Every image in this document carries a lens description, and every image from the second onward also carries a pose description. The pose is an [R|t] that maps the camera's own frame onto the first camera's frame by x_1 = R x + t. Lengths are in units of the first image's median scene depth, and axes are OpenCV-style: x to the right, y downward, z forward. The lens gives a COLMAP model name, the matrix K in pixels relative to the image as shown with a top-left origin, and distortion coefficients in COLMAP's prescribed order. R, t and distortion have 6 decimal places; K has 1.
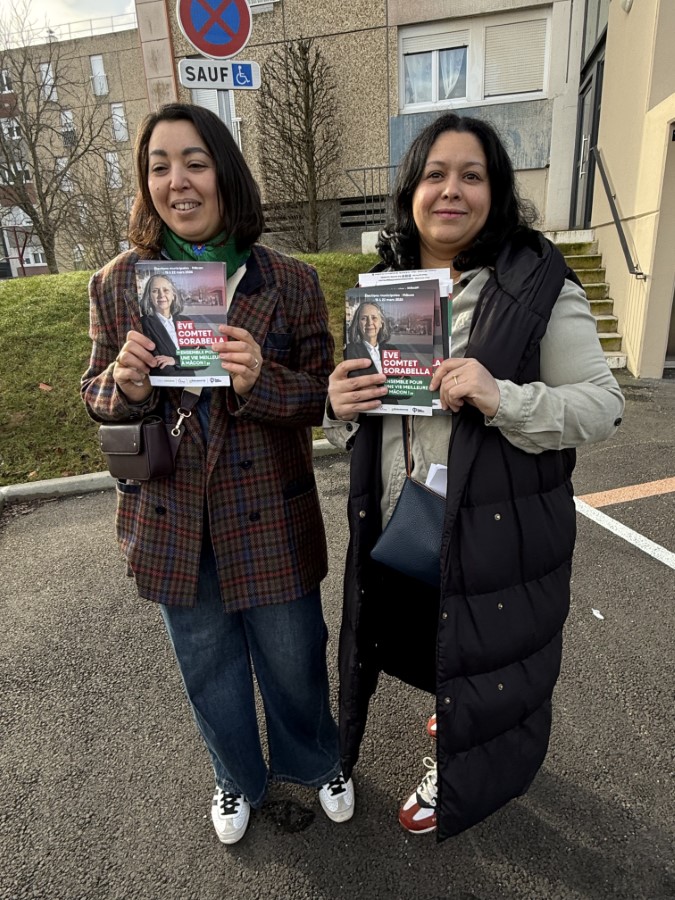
lens RADIAL K [[558.4, 0, 337.5], [0, 558.4, 450.0], [0, 0, 1]] dist [-0.000531, -0.000484]
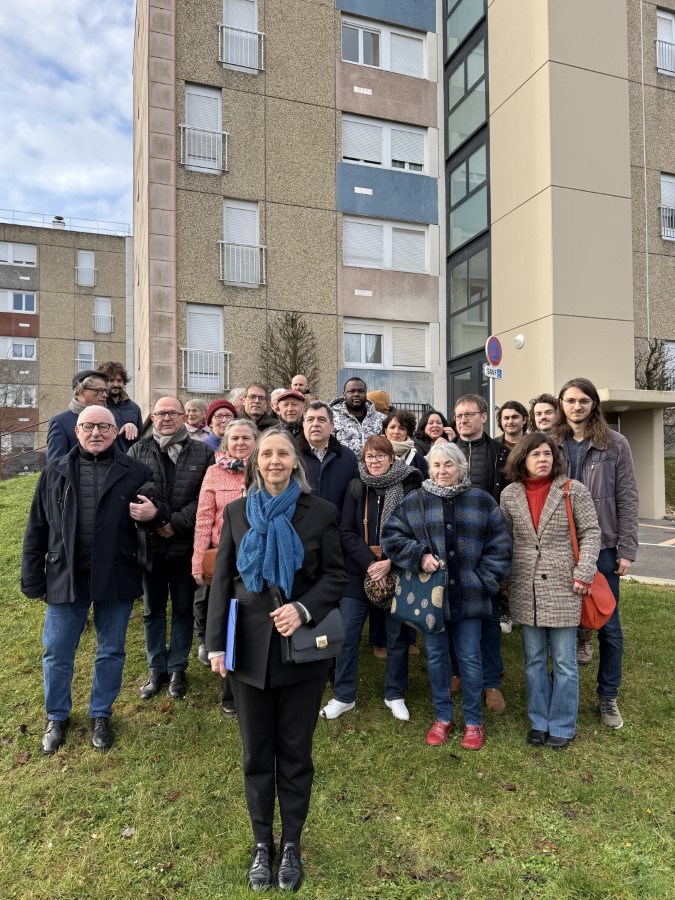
lens RADIAL K [[644.2, 0, 338.4], [0, 644.2, 458.3], [0, 0, 1]] dist [0.163335, -0.319219]
pose [[0.842108, 0.056480, 0.536344, -0.803064], [0.137405, 0.939212, -0.314643, 0.151423], [-0.521512, 0.338659, 0.783157, -0.235402]]
